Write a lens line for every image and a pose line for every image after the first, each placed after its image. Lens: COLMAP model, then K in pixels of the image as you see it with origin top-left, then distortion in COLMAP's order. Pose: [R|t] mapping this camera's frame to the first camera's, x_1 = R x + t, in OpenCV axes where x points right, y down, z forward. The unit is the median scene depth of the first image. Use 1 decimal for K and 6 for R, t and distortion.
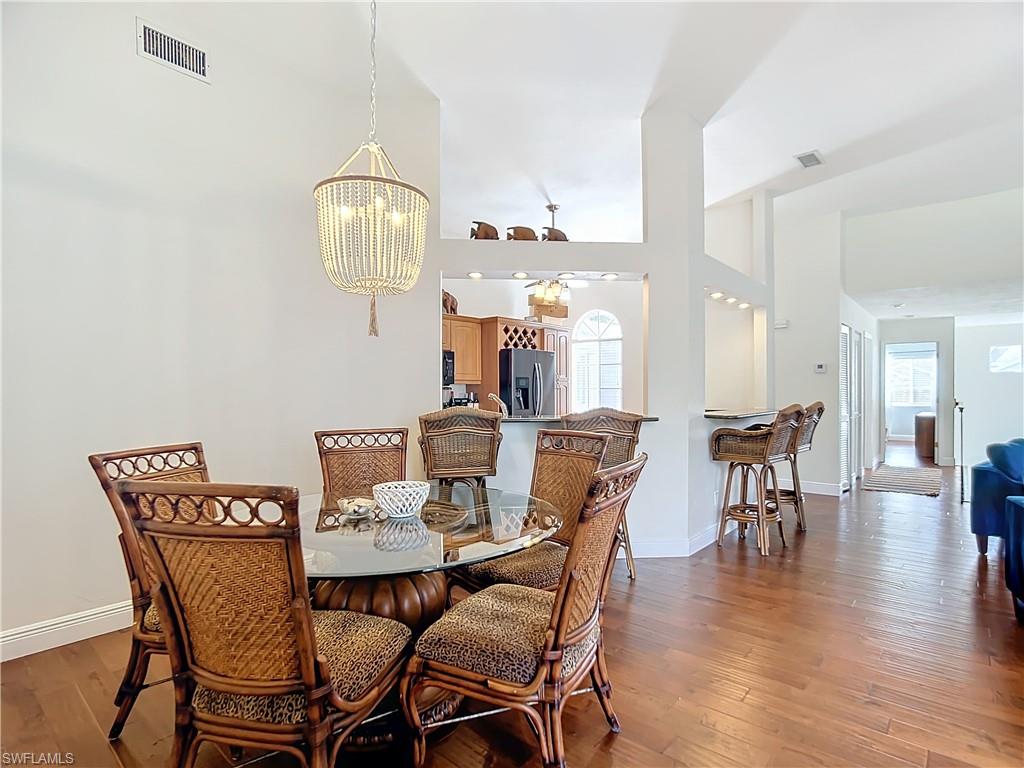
lens RADIAL K [[528.6, 0, 517.8], [0, 528.6, 384.9], [0, 0, 1]] dist [-0.019742, 0.013595]
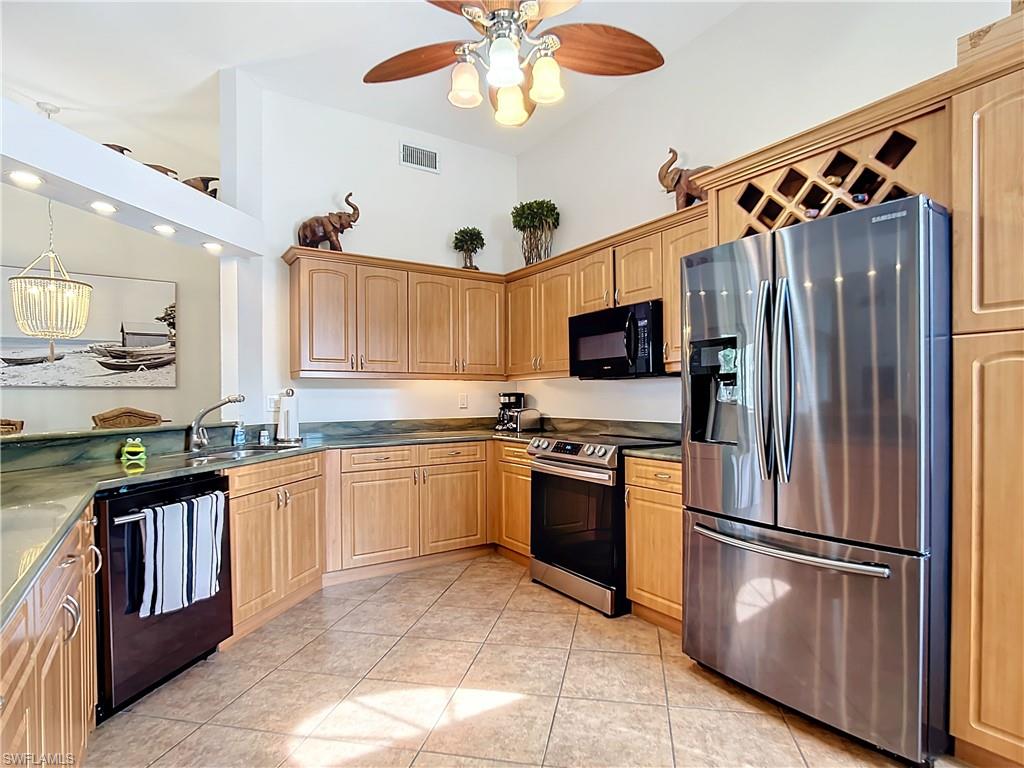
lens RADIAL K [[541.1, 0, 515.1], [0, 541.1, 403.9], [0, 0, 1]] dist [-0.018438, 0.015641]
pose [[-0.275311, 0.016438, -0.961215, 0.341404], [0.010367, 0.999846, 0.014130, 0.017753], [0.961299, -0.006075, -0.275439, 0.955963]]
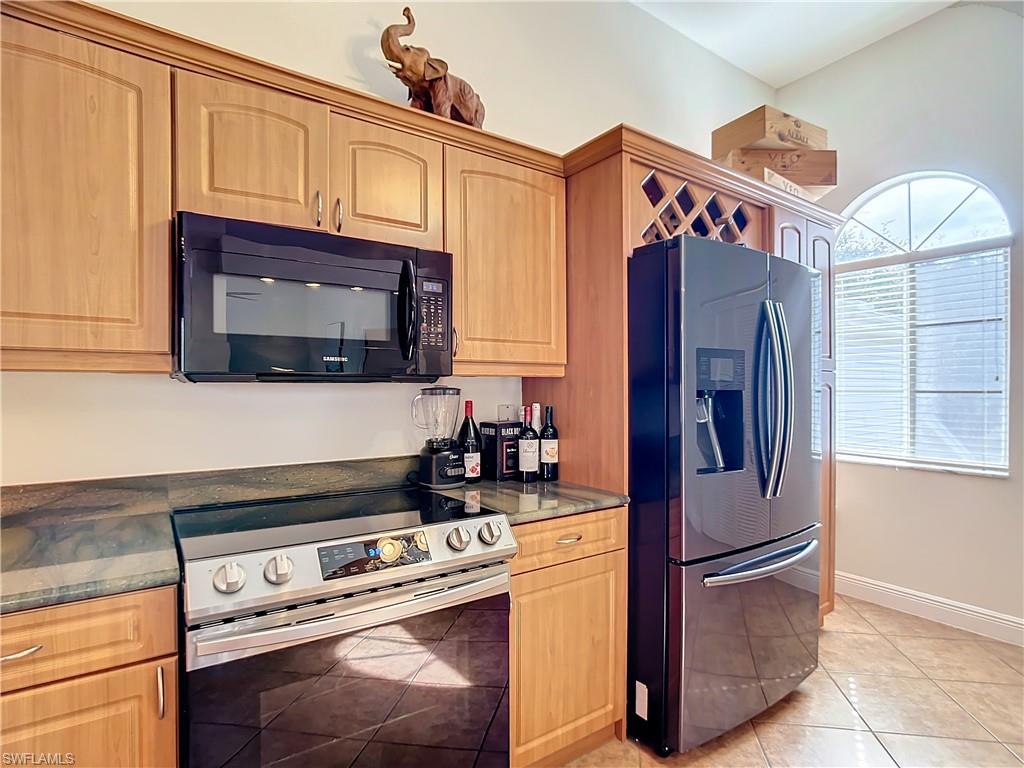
lens RADIAL K [[528.6, 0, 517.8], [0, 528.6, 384.9], [0, 0, 1]] dist [-0.019742, 0.013595]
pose [[0.968365, 0.003654, -0.249513, -0.021552], [-0.003525, 0.999993, 0.000964, 0.003010], [0.249515, -0.000054, 0.968371, 0.704281]]
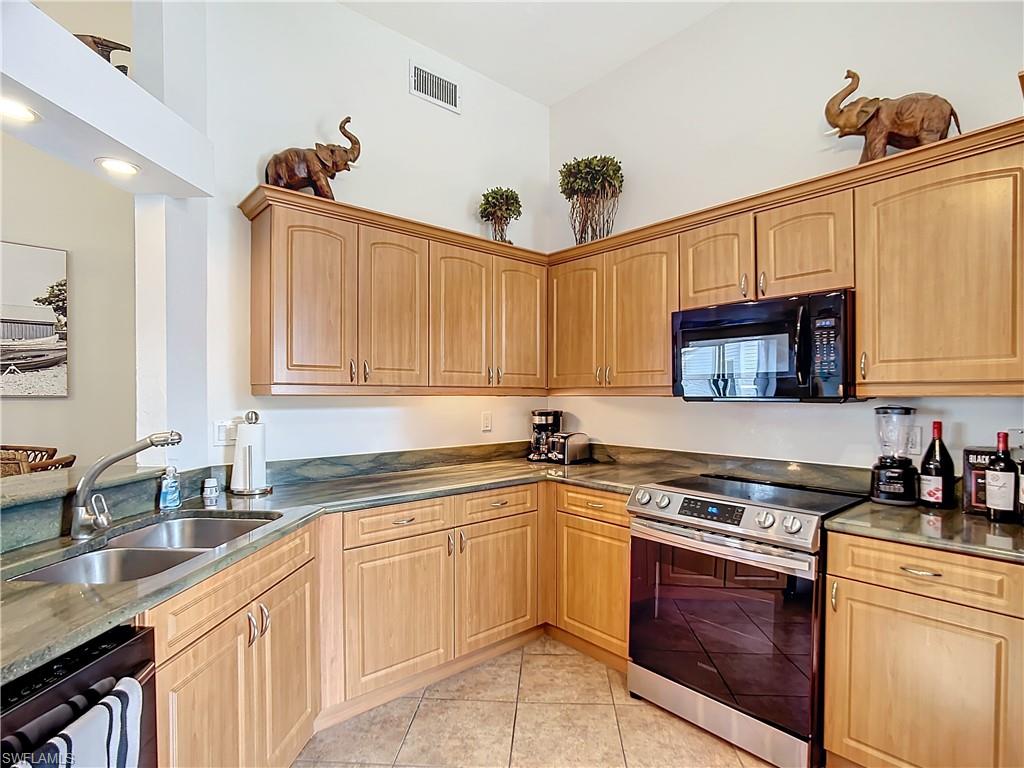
lens RADIAL K [[521.2, 0, 516.8], [0, 521.2, 404.9], [0, 0, 1]] dist [-0.038965, 0.030673]
pose [[-0.142217, 0.021036, -0.989612, 0.186504], [0.001778, 0.999778, 0.020997, -0.003125], [0.989834, 0.001227, -0.142222, 0.803988]]
